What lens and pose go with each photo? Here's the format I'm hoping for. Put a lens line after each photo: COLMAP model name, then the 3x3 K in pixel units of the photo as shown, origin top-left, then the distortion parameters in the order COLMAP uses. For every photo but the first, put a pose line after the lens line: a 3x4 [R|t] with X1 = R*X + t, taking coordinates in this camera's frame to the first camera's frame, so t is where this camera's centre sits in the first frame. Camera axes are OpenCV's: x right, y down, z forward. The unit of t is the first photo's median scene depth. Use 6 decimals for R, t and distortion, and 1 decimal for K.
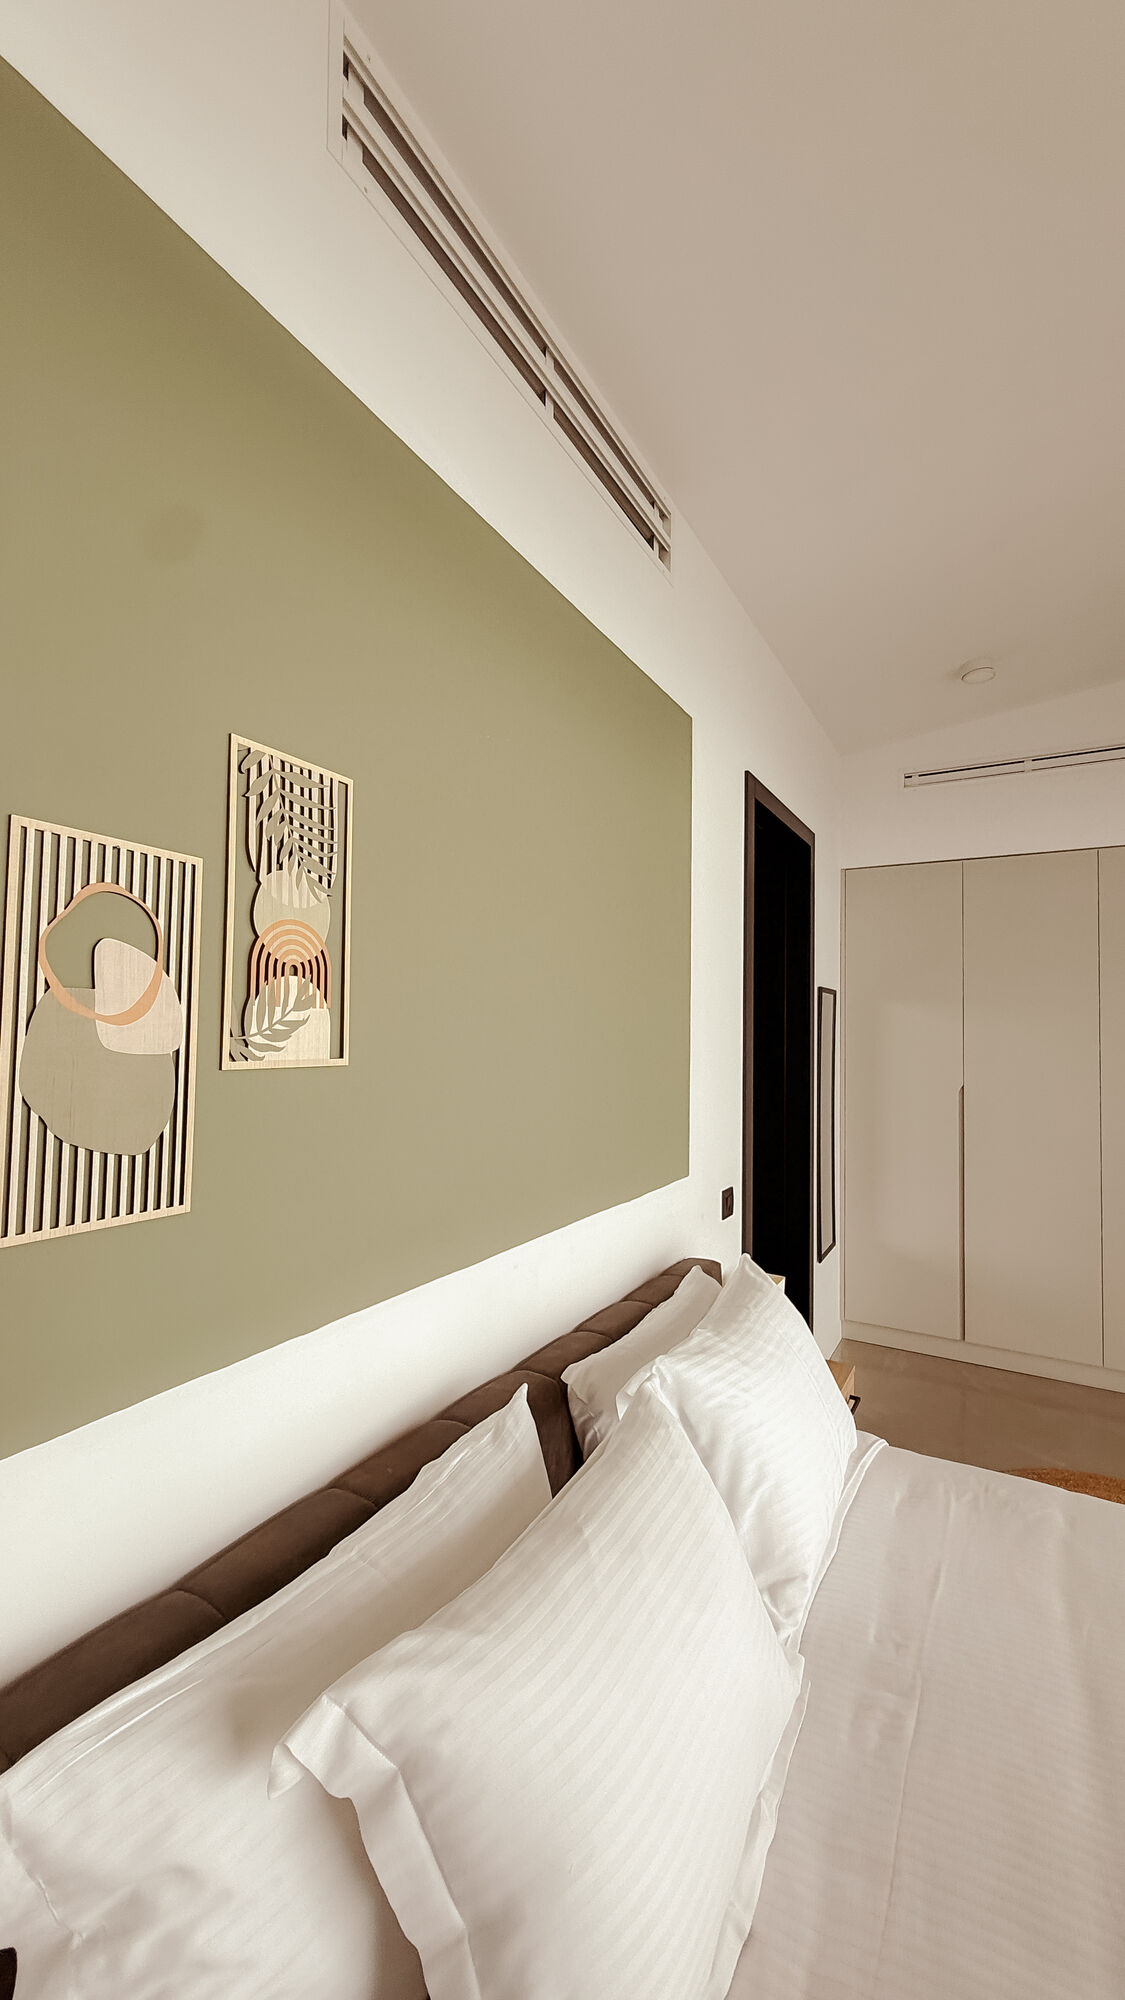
lens RADIAL K [[825.2, 0, 562.5], [0, 825.2, 1000.0], [0, 0, 1]] dist [0.040337, 0.000048]
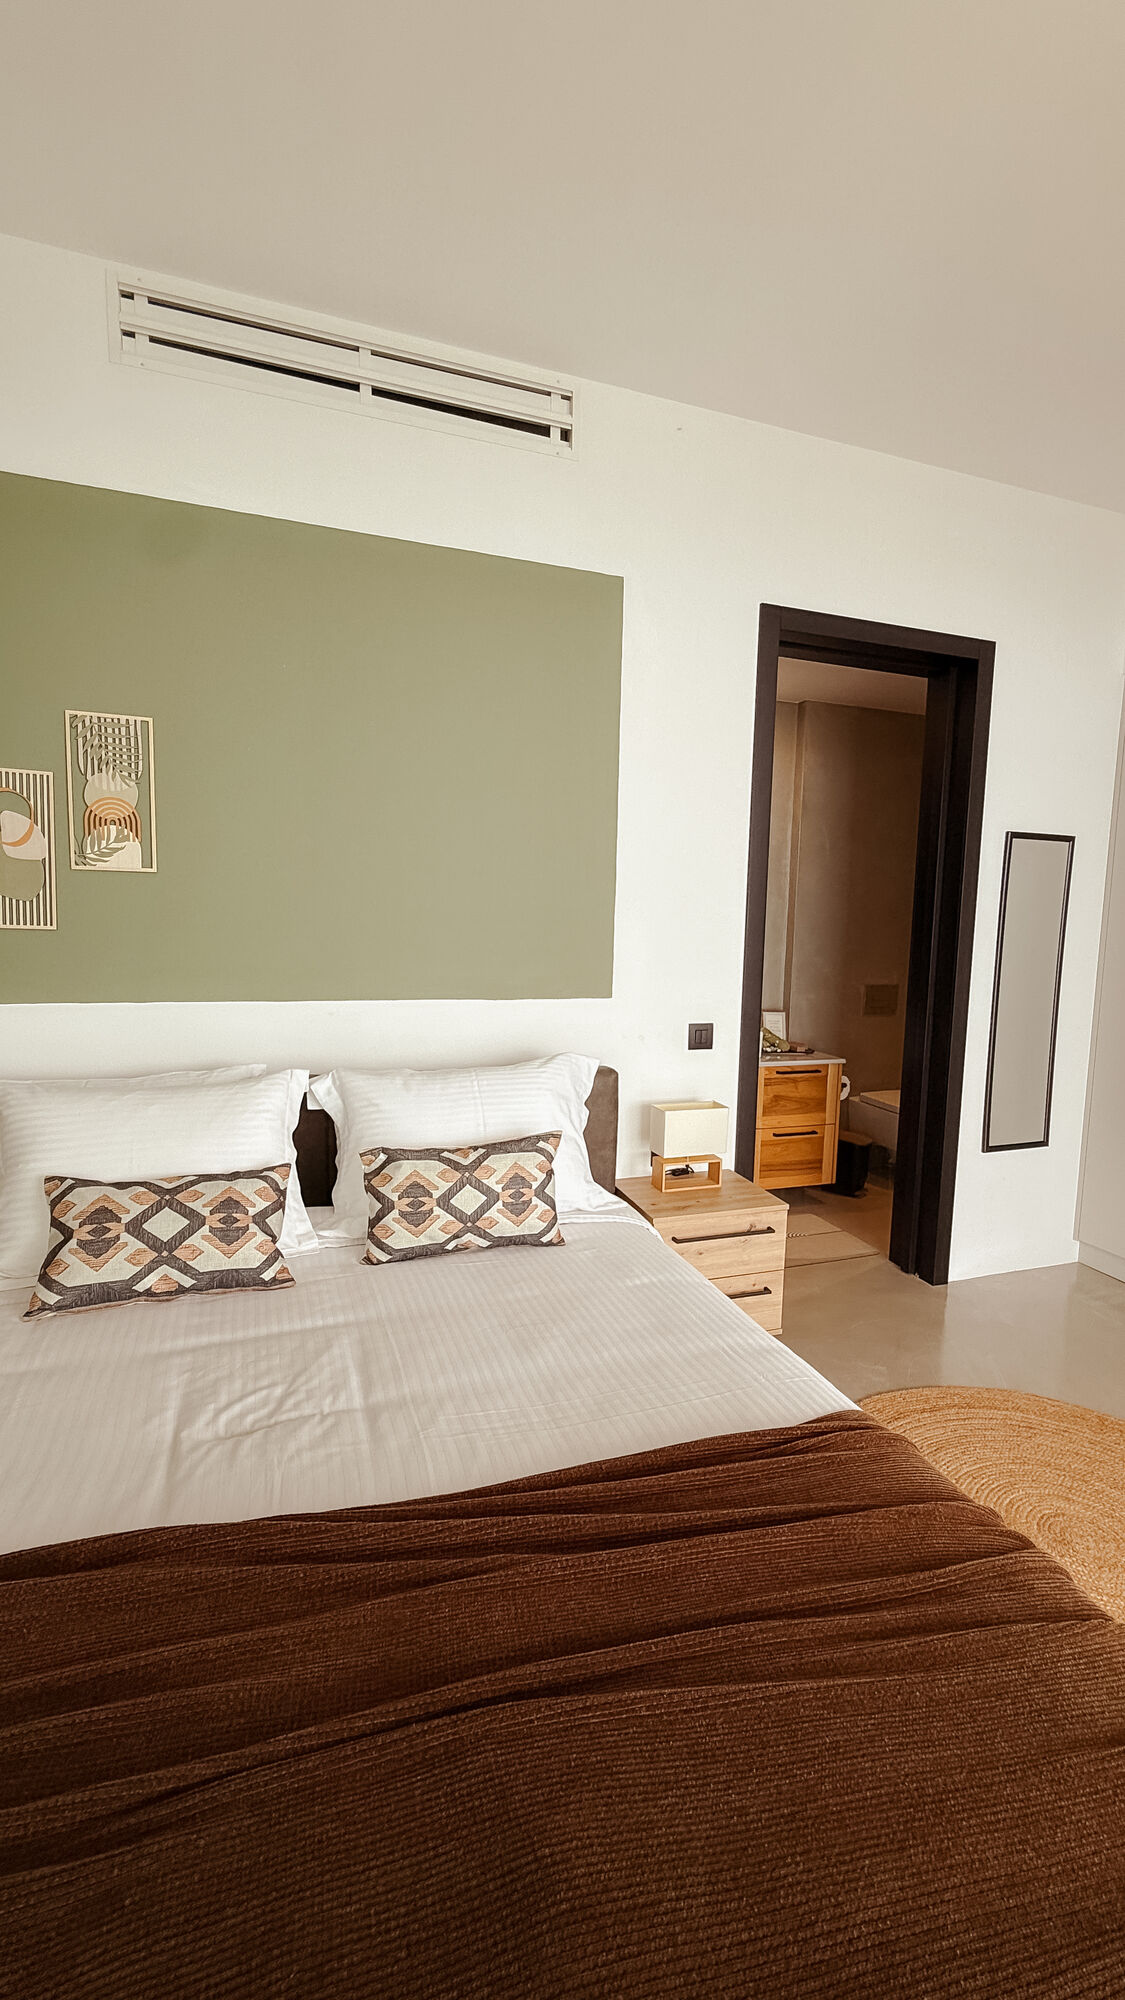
lens RADIAL K [[825.2, 0, 562.5], [0, 825.2, 1000.0], [0, 0, 1]] dist [0.040337, 0.000048]
pose [[0.749462, 0.066440, -0.658706, 1.927860], [0.022075, 0.991890, 0.125164, 0.167780], [0.661680, -0.108347, 0.741917, 0.156310]]
